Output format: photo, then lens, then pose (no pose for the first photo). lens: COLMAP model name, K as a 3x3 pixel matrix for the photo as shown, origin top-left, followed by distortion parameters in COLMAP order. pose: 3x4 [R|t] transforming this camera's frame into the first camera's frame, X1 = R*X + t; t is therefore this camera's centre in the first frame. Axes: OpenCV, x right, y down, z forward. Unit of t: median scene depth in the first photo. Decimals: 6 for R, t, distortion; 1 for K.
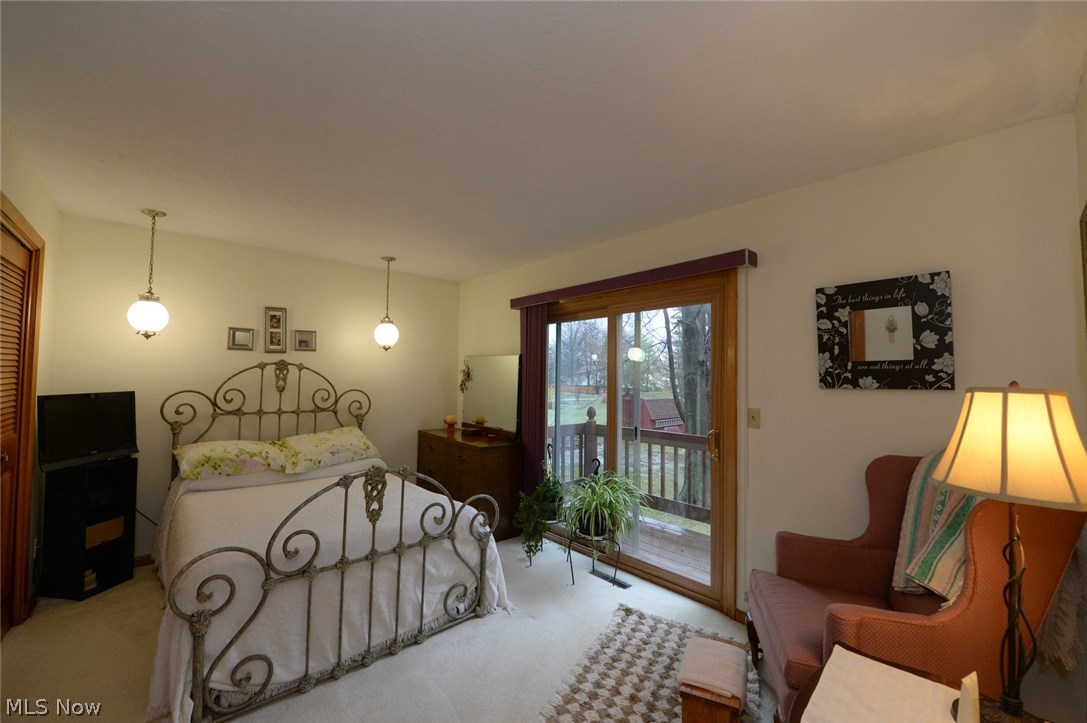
lens RADIAL K [[434.3, 0, 545.0], [0, 434.3, 358.5], [0, 0, 1]] dist [-0.013477, -0.002373]
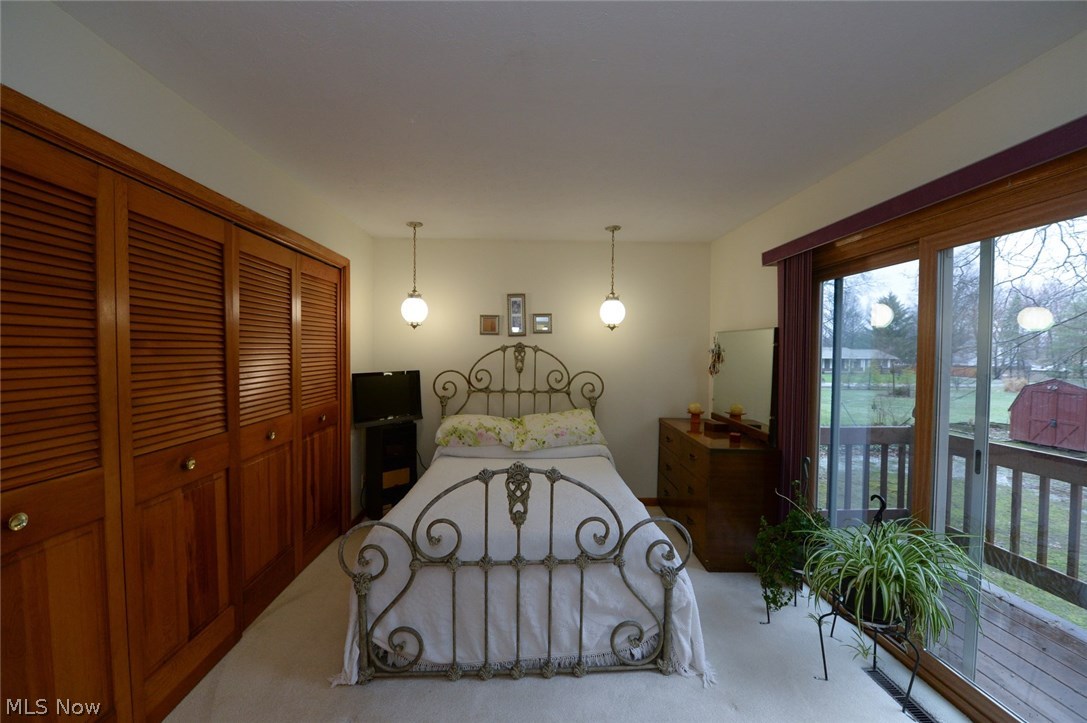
lens RADIAL K [[434.3, 0, 541.6], [0, 434.3, 362.0], [0, 0, 1]] dist [-0.013477, -0.002373]
pose [[0.764588, 0.006325, -0.644488, 0.150091], [0.031444, 0.998395, 0.047102, 0.002578], [0.643752, -0.056278, 0.763162, 0.263459]]
